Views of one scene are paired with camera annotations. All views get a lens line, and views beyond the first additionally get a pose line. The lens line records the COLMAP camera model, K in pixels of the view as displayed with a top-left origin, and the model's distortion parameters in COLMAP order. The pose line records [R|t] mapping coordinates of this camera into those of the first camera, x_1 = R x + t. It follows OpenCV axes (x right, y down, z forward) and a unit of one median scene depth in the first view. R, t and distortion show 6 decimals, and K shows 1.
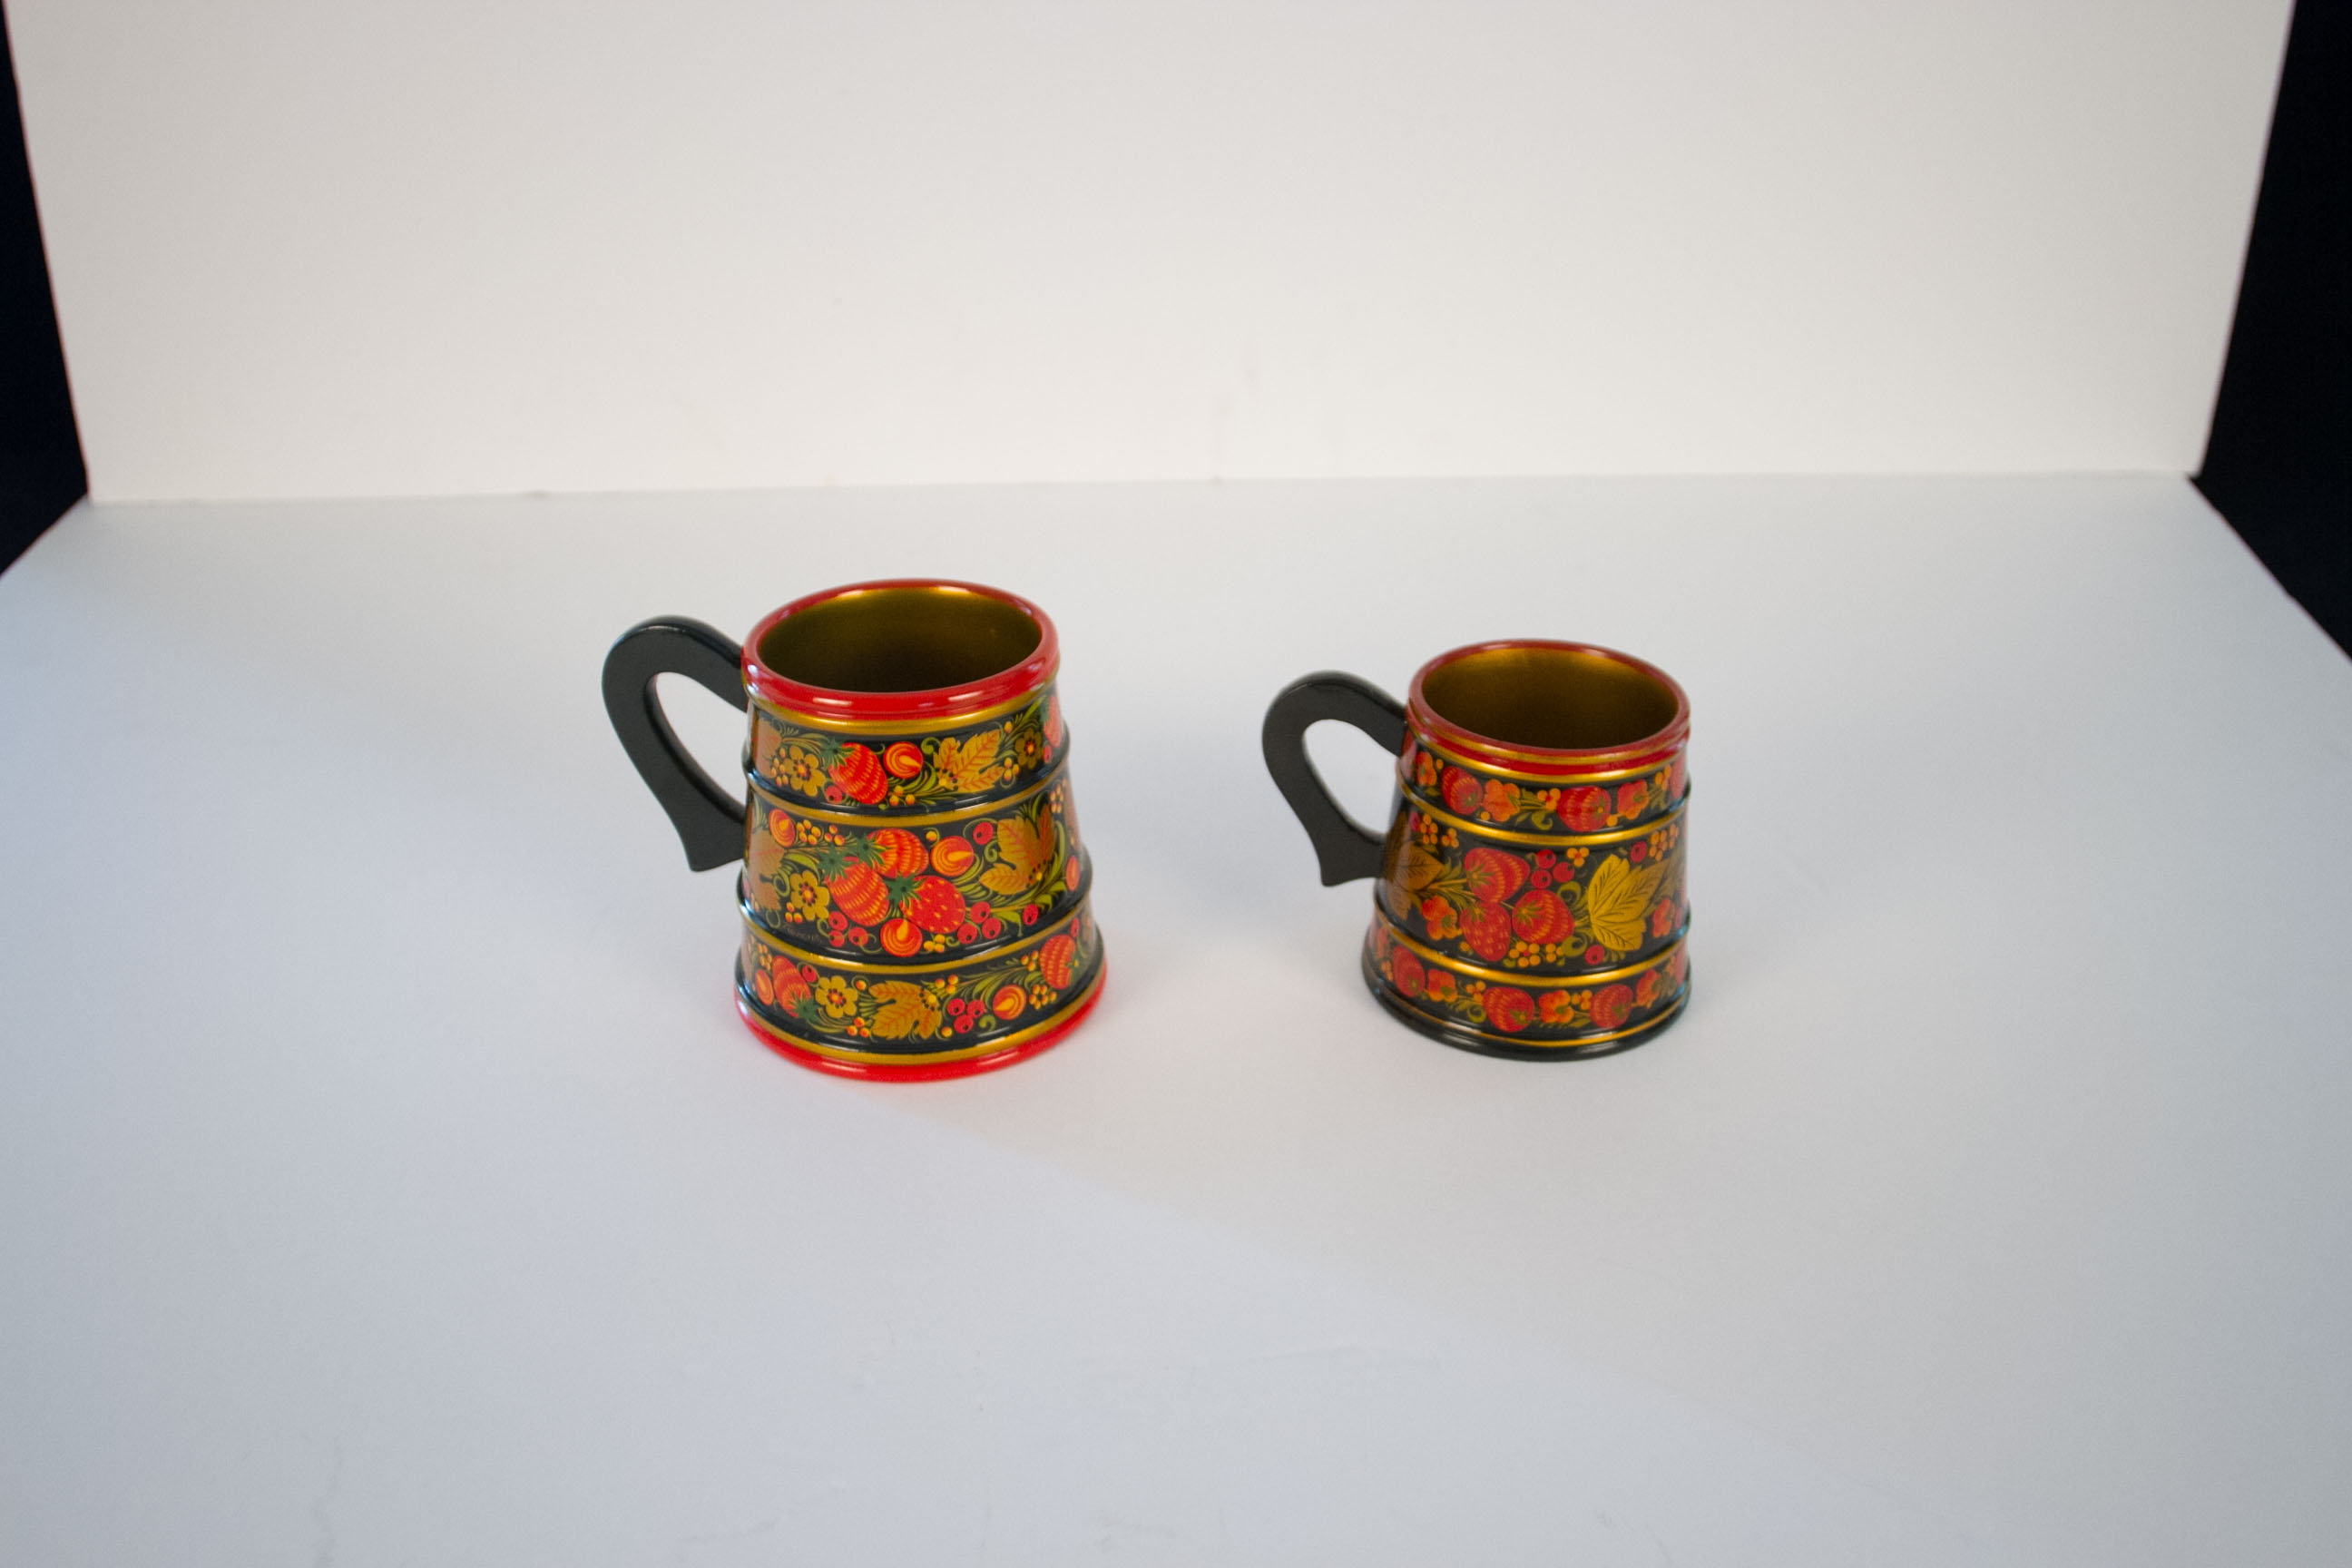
lens RADIAL K [[2237.5, 0, 1176.0], [0, 2237.5, 784.0], [0, 0, 1]] dist [-0.000138, 0.000293]
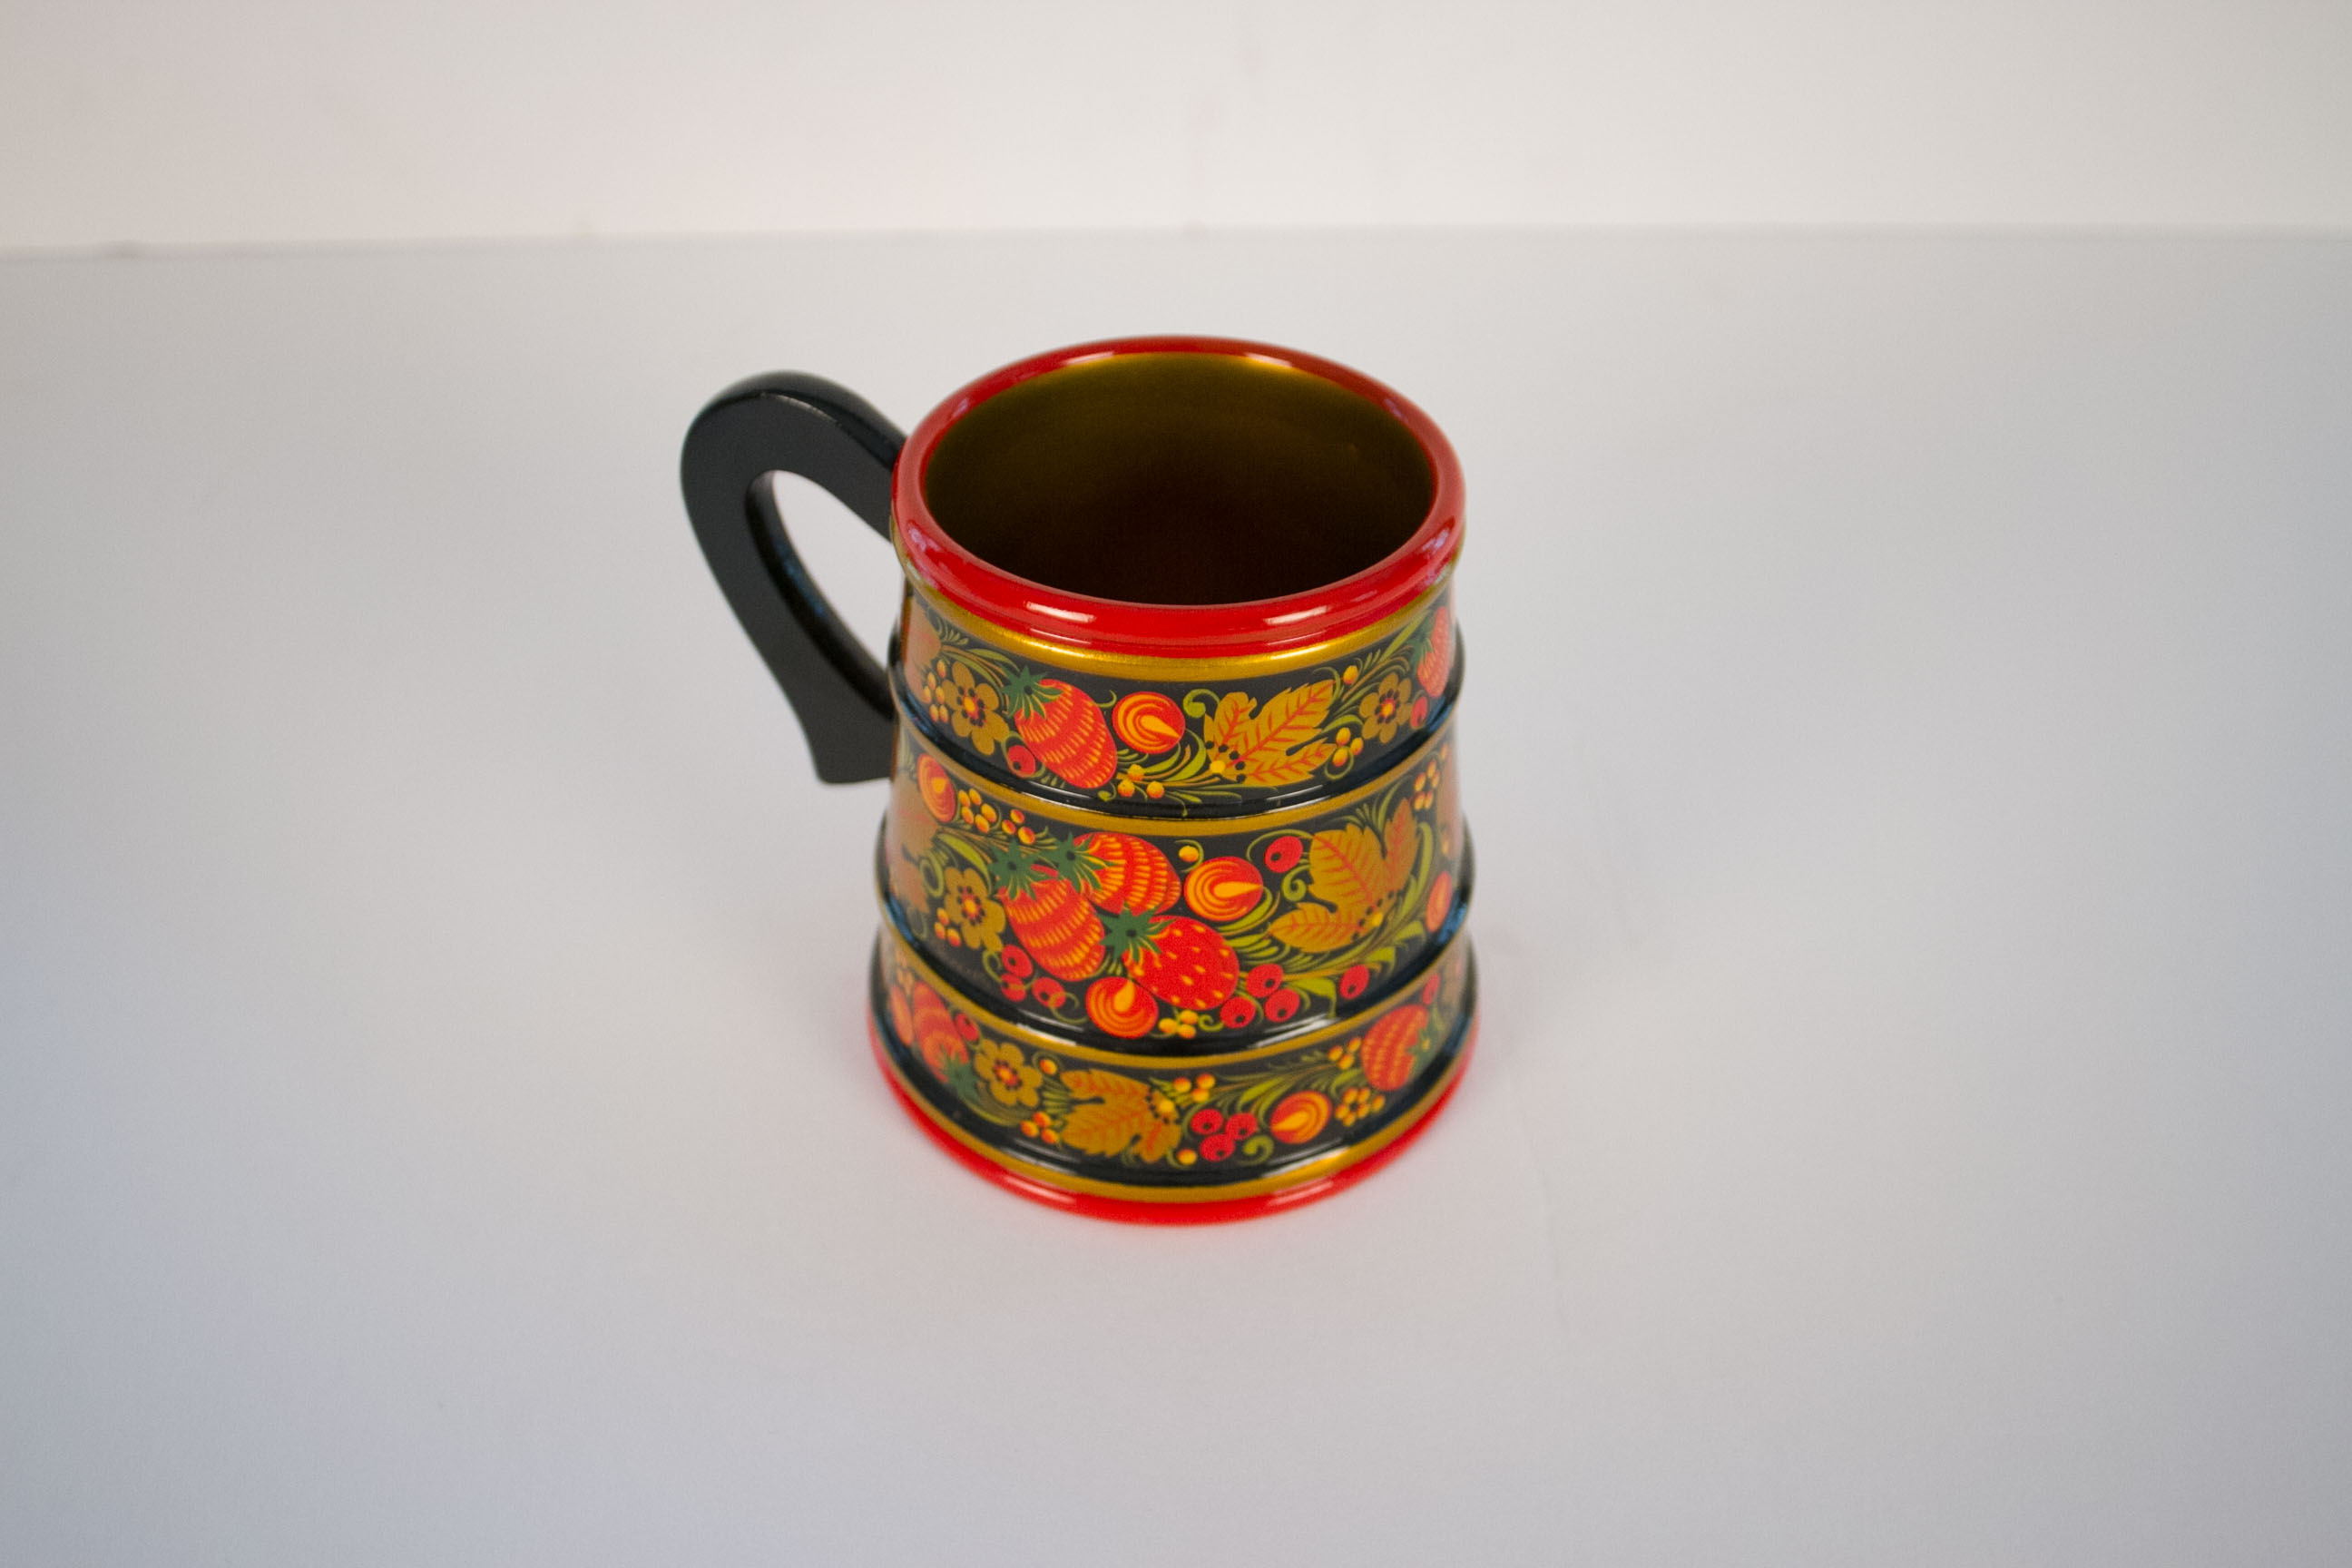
lens RADIAL K [[2237.5, 0, 1176.0], [0, 2237.5, 784.0], [0, 0, 1]] dist [-0.000138, 0.000293]
pose [[0.979200, 0.134884, -0.151568, -0.030989], [-0.103026, 0.974100, 0.201283, -0.103410], [0.174792, -0.181481, 0.967736, 0.467981]]
